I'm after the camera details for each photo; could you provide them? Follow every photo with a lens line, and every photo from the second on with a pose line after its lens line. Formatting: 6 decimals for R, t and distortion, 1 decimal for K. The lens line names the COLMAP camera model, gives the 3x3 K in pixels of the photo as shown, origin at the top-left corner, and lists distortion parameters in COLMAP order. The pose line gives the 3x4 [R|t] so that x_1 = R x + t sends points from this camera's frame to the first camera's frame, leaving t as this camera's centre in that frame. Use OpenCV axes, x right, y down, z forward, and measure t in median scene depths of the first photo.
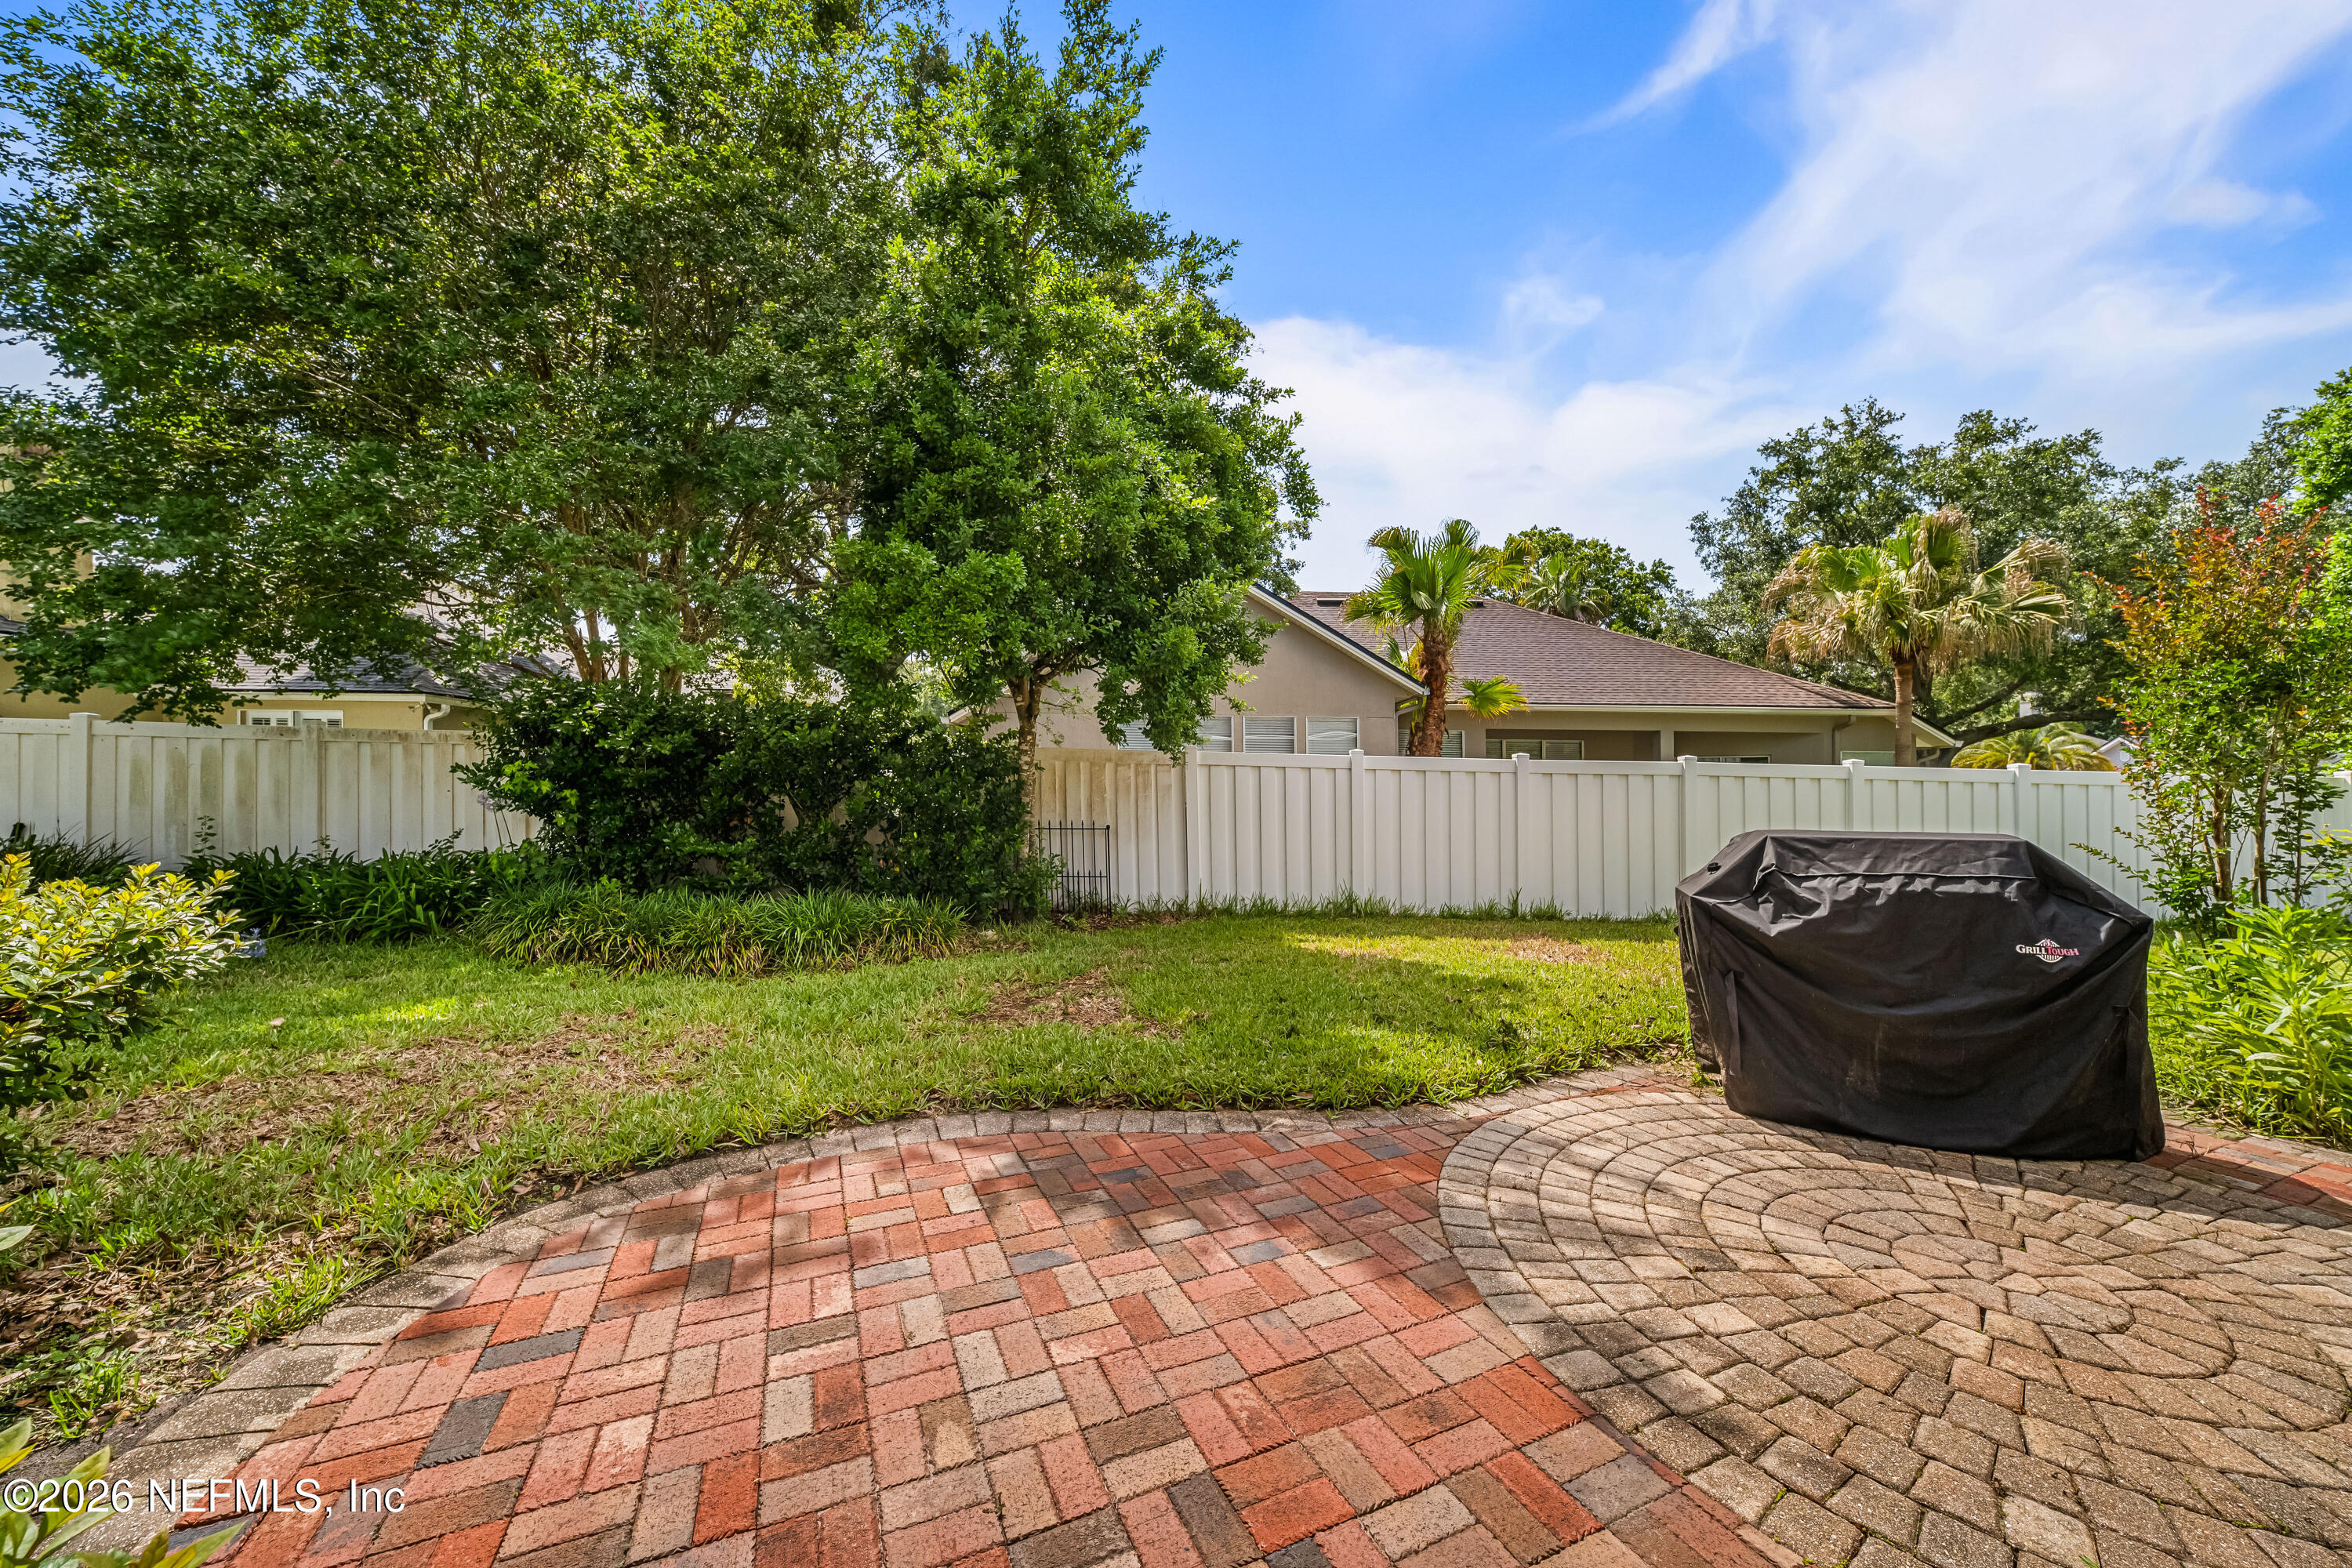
lens RADIAL K [[817.7, 0, 1169.3], [0, 817.7, 793.4], [0, 0, 1]] dist [-0.008068, -0.000530]
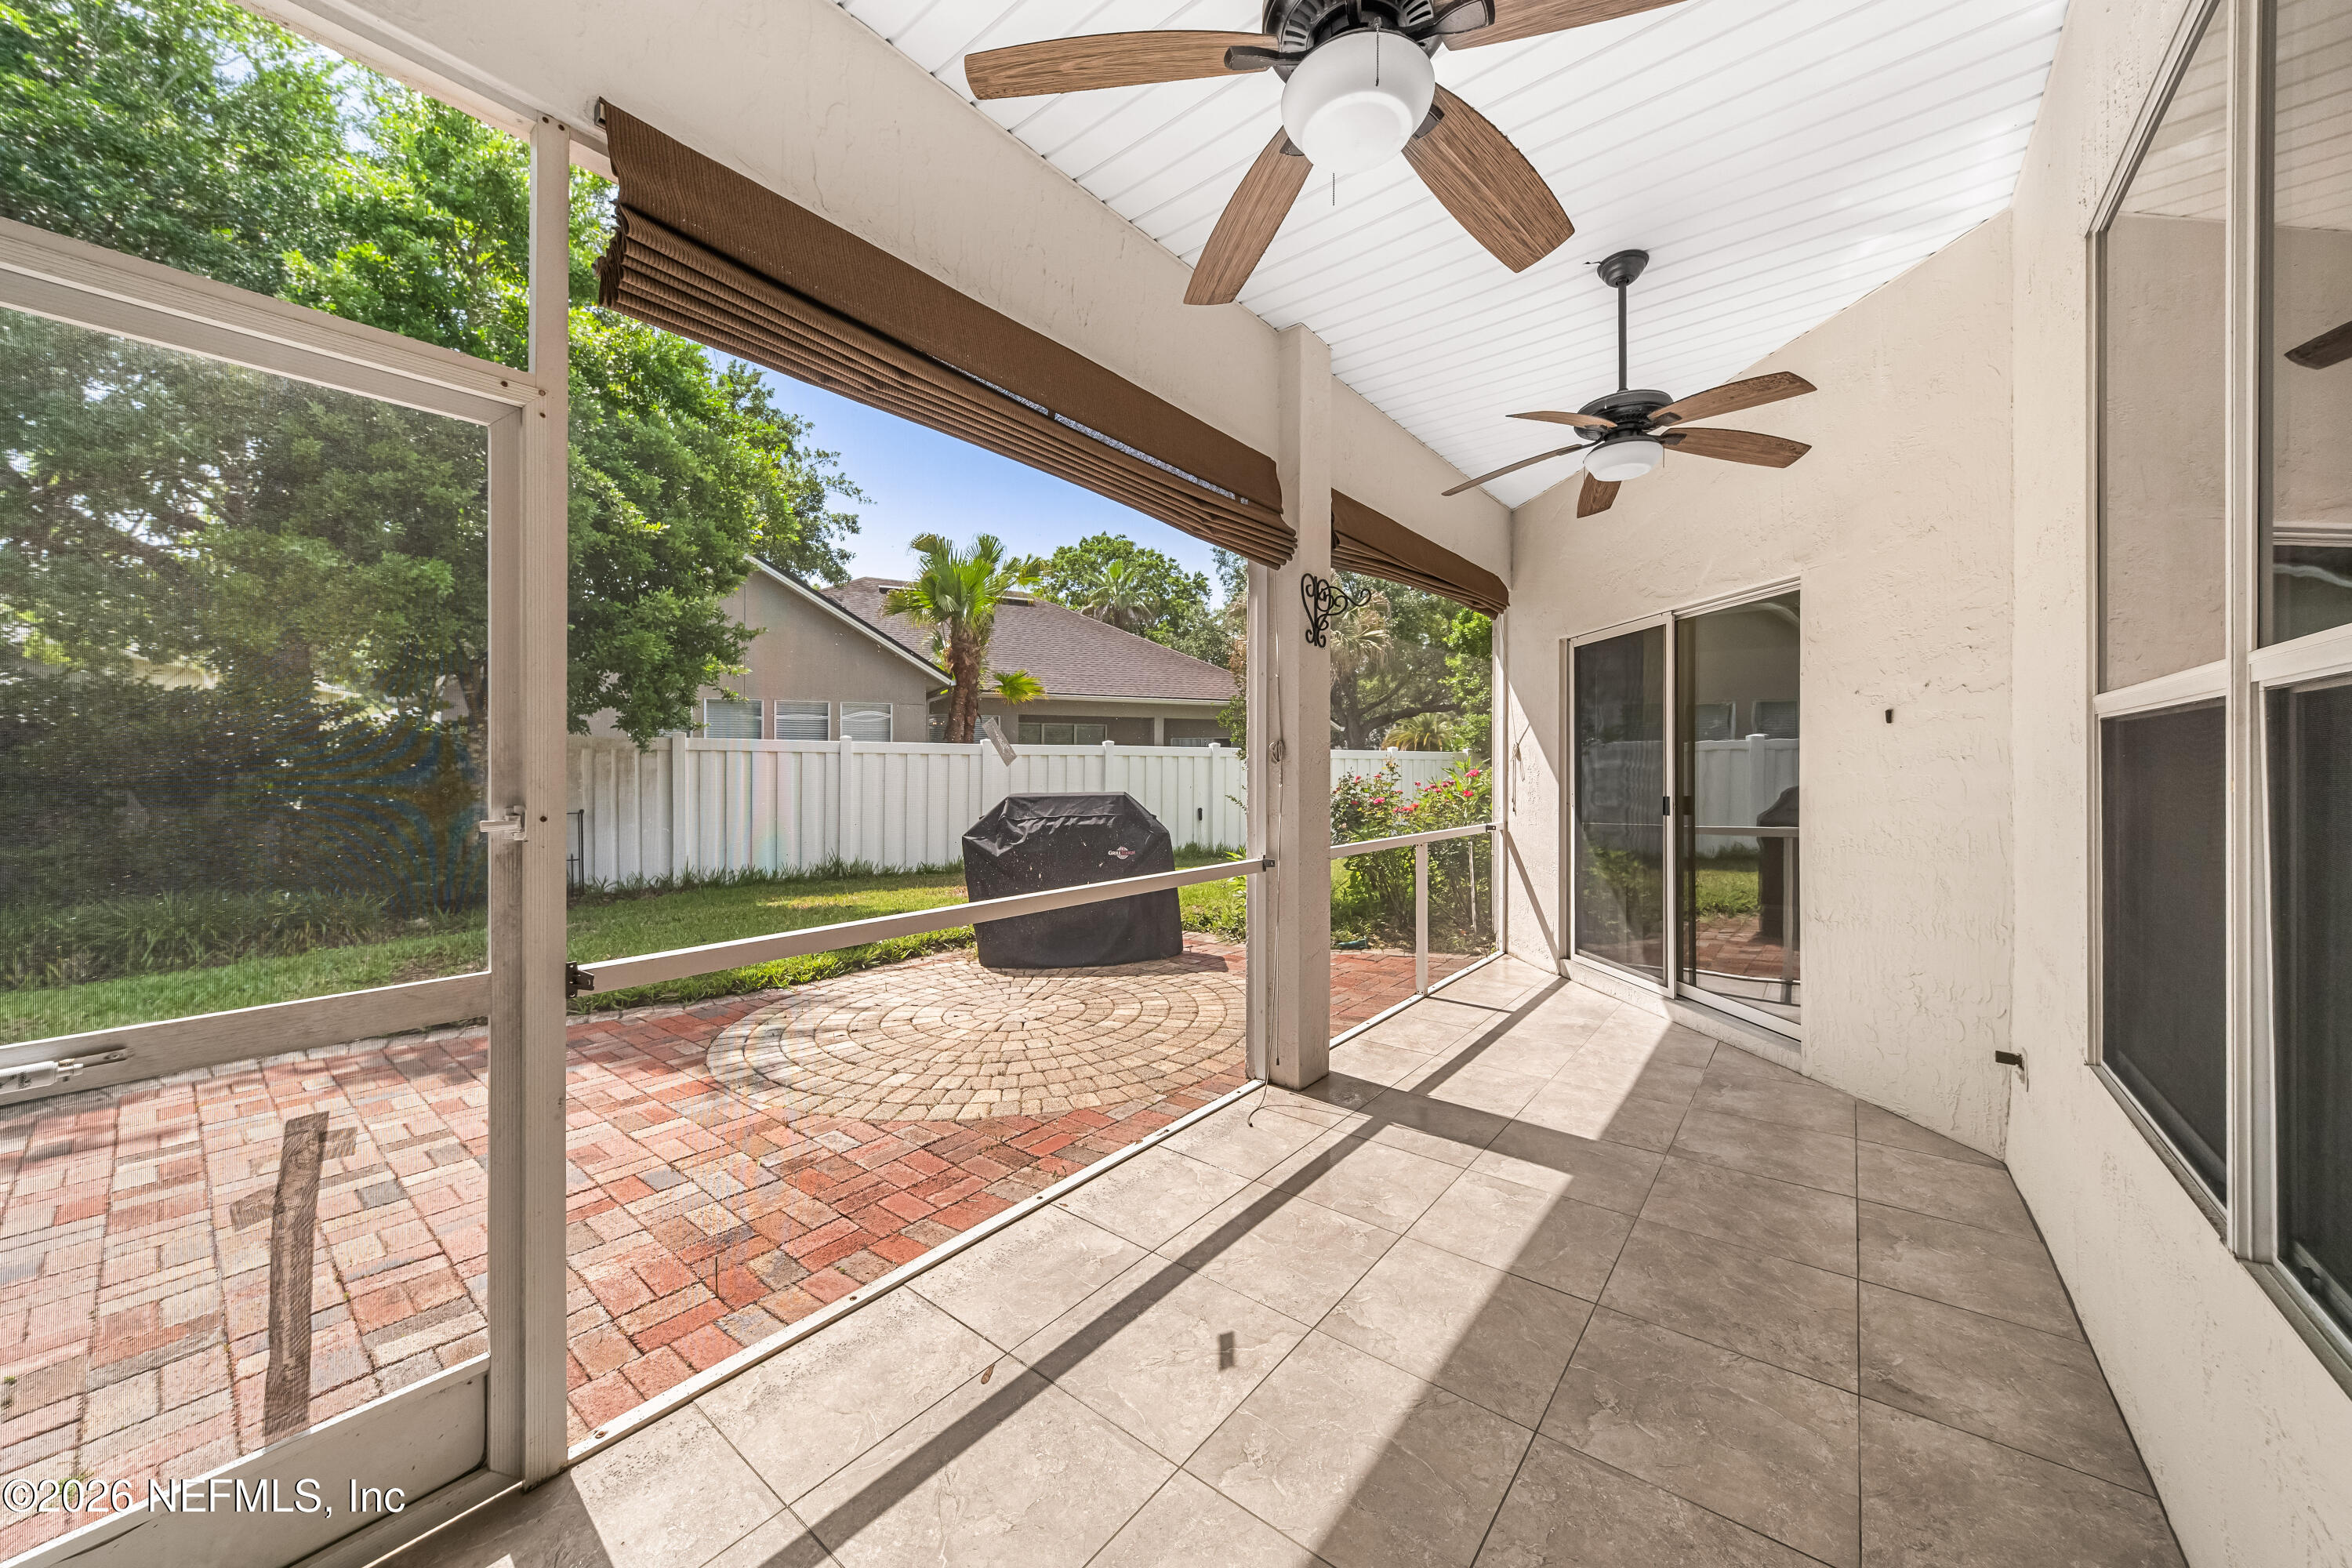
lens RADIAL K [[817.7, 0, 1199.2], [0, 817.7, 745.7], [0, 0, 1]] dist [-0.008068, -0.000530]
pose [[0.882005, -0.005853, 0.471203, 0.131039], [0.019357, 0.999529, -0.023816, -0.002317], [-0.470842, 0.030126, 0.881703, -0.288381]]
